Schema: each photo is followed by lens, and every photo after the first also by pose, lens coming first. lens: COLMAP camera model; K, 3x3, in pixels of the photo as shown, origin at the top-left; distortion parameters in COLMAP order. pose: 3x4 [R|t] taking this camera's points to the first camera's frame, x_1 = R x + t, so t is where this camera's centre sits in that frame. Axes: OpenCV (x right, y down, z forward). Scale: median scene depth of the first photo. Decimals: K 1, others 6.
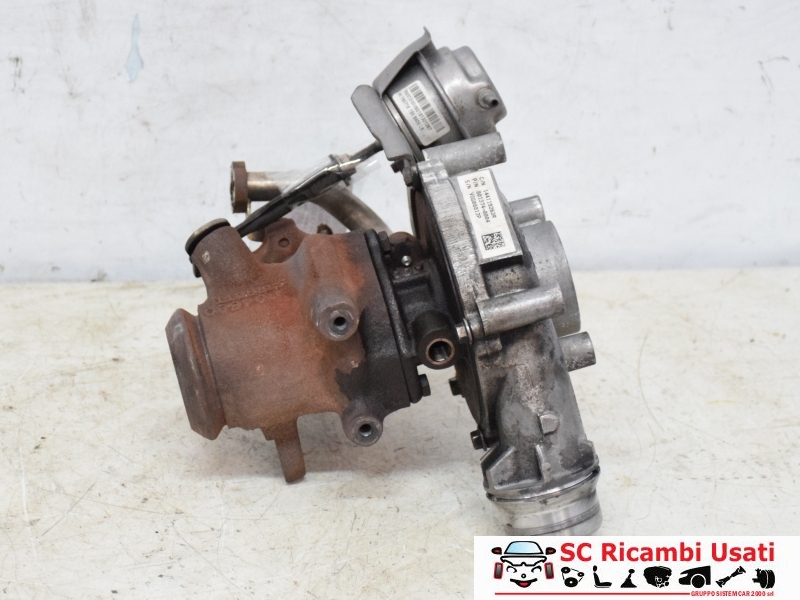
lens RADIAL K [[2718.5, 0, 401.7], [0, 2718.5, 299.2], [0, 0, 1]] dist [-0.072663, 0.000000]
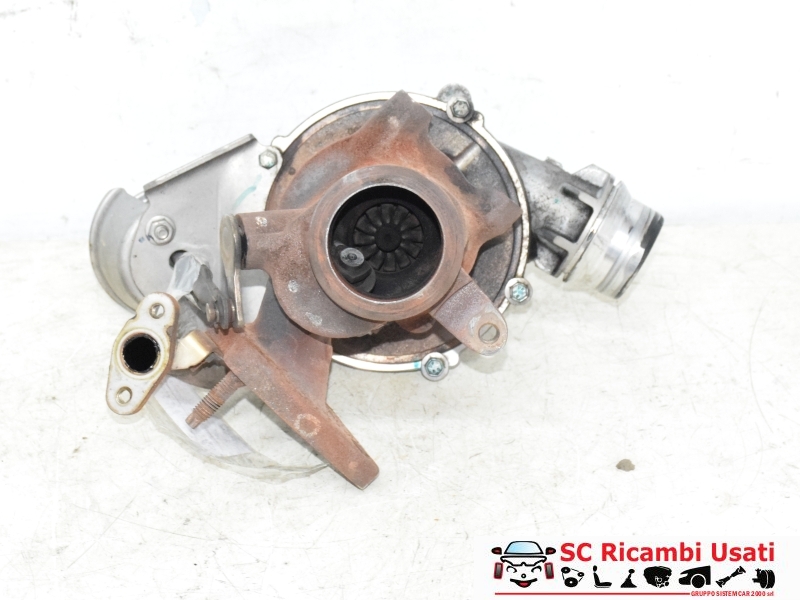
lens RADIAL K [[2420.3, 0, 401.4], [0, 2420.3, 300.9], [0, 0, 1]] dist [-0.069685, 0.000000]
pose [[0.996683, 0.017313, -0.079521, 0.037928], [-0.008584, 0.994023, 0.108834, -0.083960], [0.080930, -0.107790, 0.990874, 0.207644]]
